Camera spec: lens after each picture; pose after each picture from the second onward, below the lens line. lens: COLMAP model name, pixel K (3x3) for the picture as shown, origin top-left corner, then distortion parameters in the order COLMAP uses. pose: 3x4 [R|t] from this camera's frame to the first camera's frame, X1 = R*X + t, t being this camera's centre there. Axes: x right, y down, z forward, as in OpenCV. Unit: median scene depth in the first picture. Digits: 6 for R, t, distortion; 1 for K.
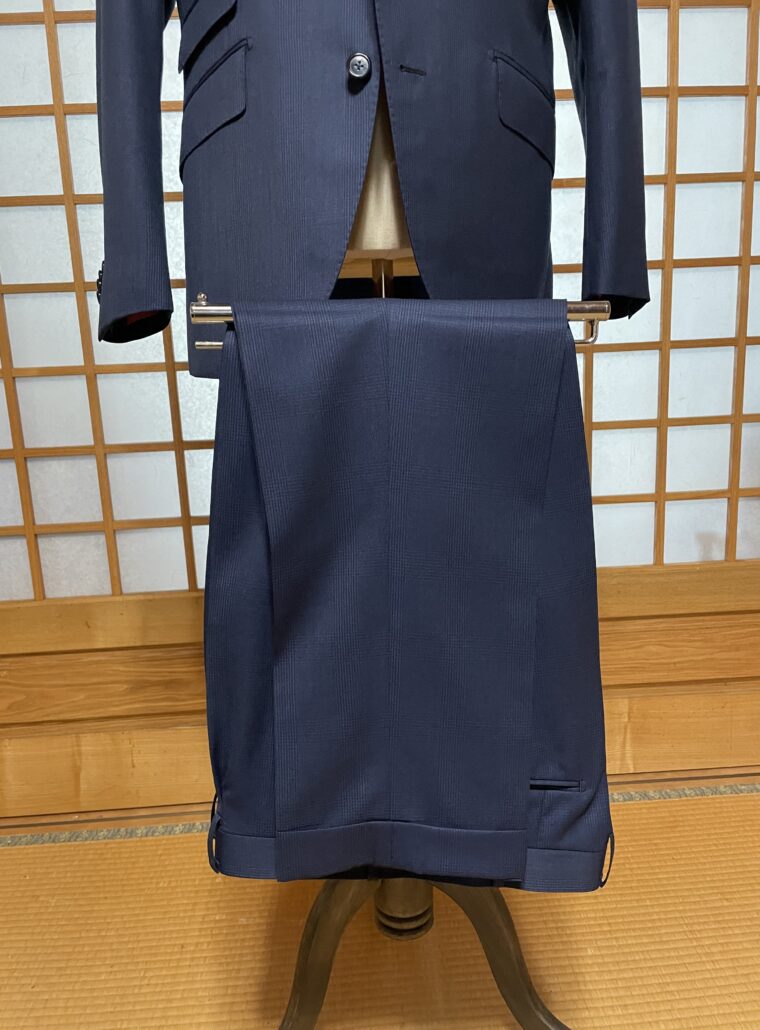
lens RADIAL K [[800.8, 0, 390.6], [0, 800.8, 527.5], [0, 0, 1]] dist [0.080676, -0.125178]
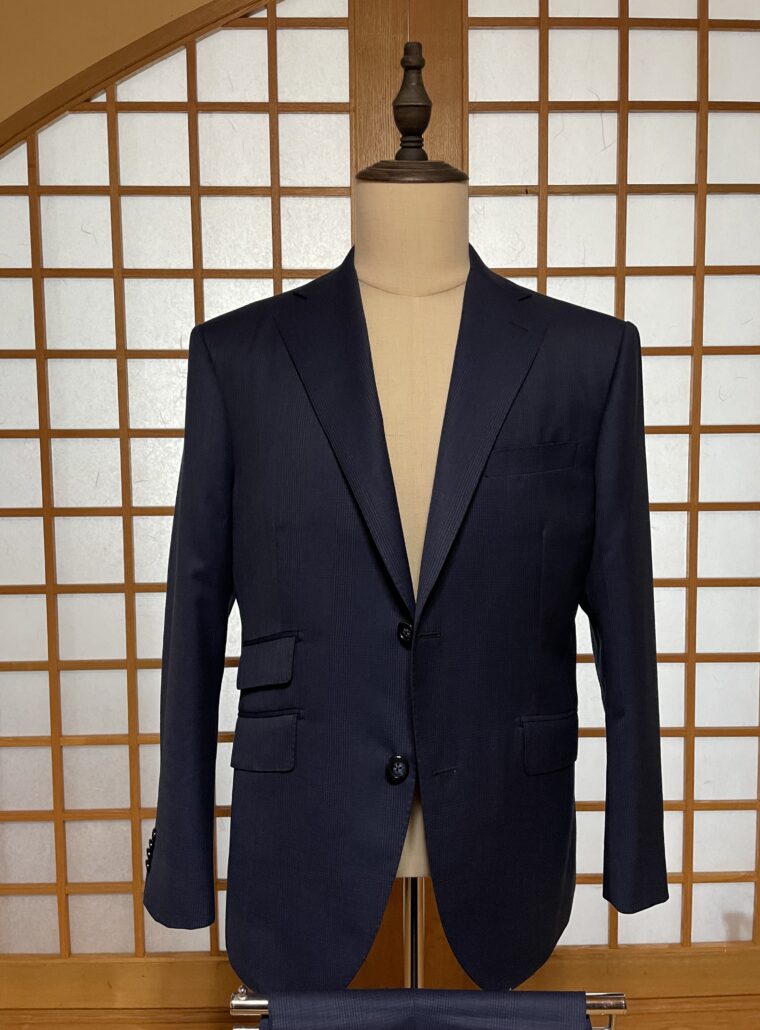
lens RADIAL K [[800.8, 0, 393.5], [0, 800.8, 518.1], [0, 0, 1]] dist [0.080676, -0.125178]
pose [[0.998596, 0.038148, -0.036758, -0.007852], [-0.042603, 0.990698, -0.129240, -0.337933], [0.031486, 0.130624, 0.990932, -0.059847]]
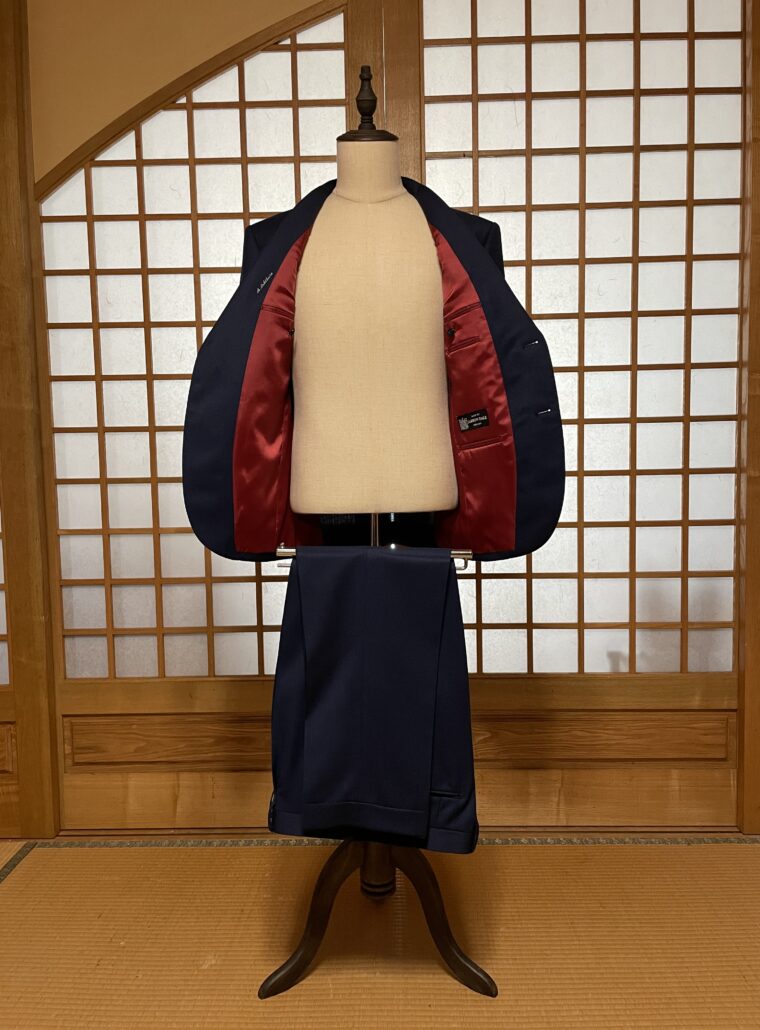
lens RADIAL K [[787.3, 0, 387.2], [0, 787.3, 511.1], [0, 0, 1]] dist [0.084934, -0.123660]
pose [[0.996349, 0.031598, -0.079314, 0.093970], [-0.041270, 0.991495, -0.123431, -0.053030], [0.074739, 0.126254, 0.989178, -0.473311]]
